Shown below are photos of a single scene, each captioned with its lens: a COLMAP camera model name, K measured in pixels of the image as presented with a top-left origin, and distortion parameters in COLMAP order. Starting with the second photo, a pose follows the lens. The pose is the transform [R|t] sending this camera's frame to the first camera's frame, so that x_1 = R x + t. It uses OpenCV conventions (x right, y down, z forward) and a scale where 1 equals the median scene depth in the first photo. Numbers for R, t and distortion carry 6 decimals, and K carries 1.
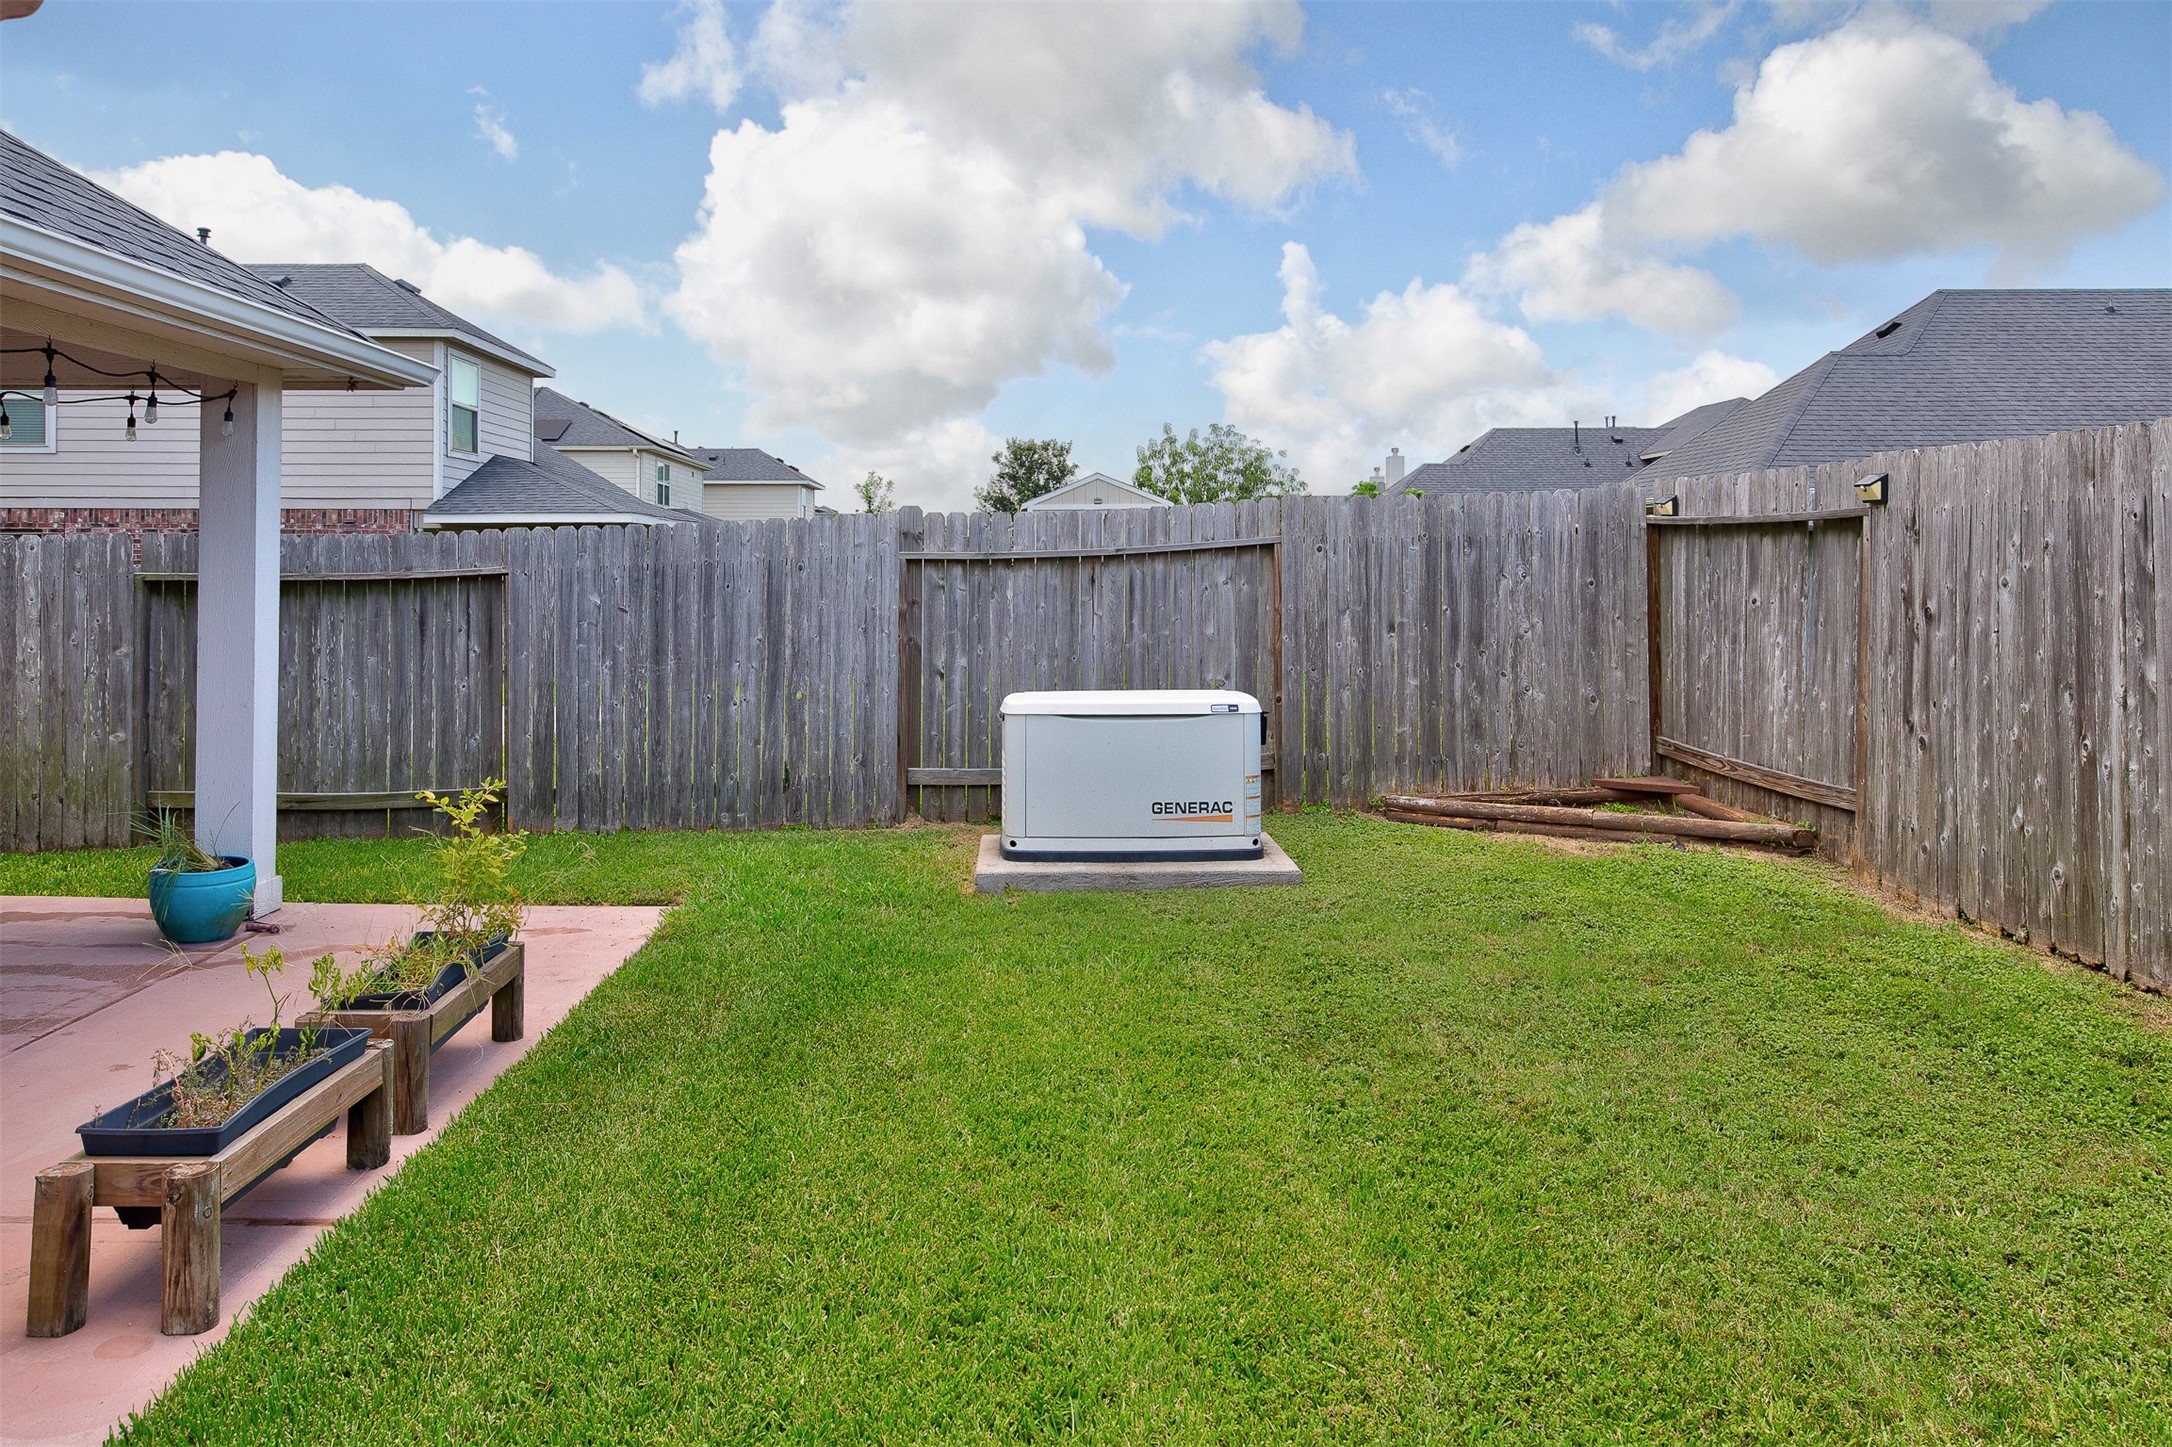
lens RADIAL K [[1458.4, 0, 1122.3], [0, 1458.4, 568.3], [0, 0, 1]] dist [0.001811, -0.002126]
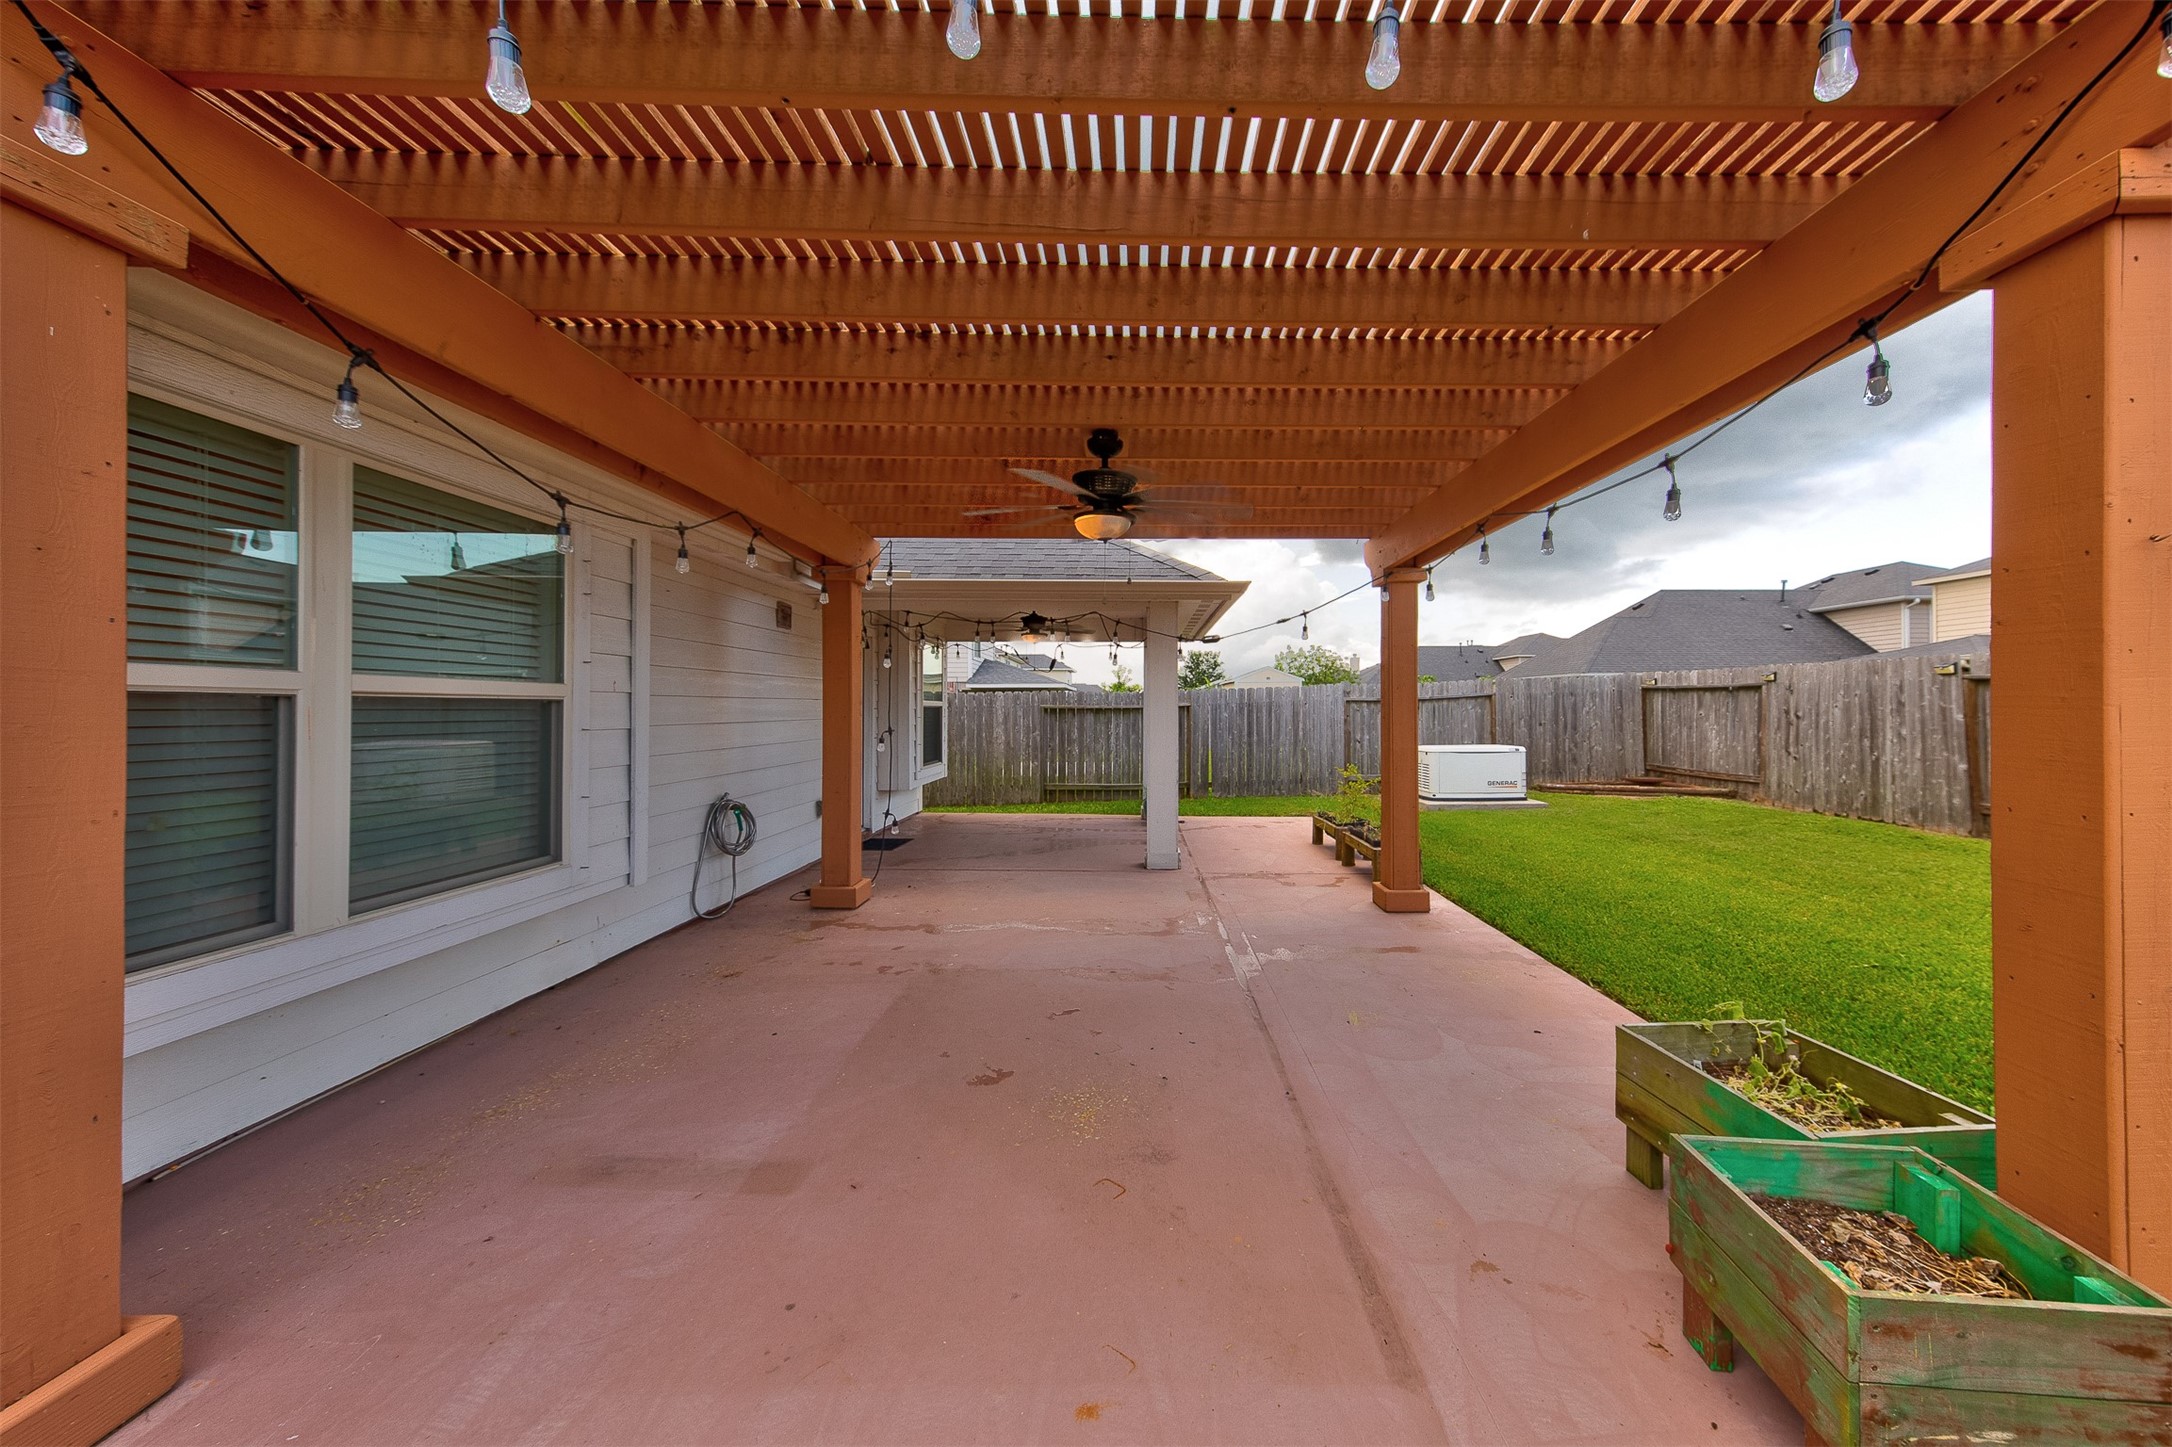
lens RADIAL K [[692.2, 0, 1121.6], [0, 692.2, 709.2], [0, 0, 1]] dist [0.004141, 0.000015]
pose [[0.998516, 0.002185, -0.054409, -0.636494], [-0.002182, 0.999998, 0.000116, 0.014210], [0.054409, 0.000003, 0.998519, -0.443822]]
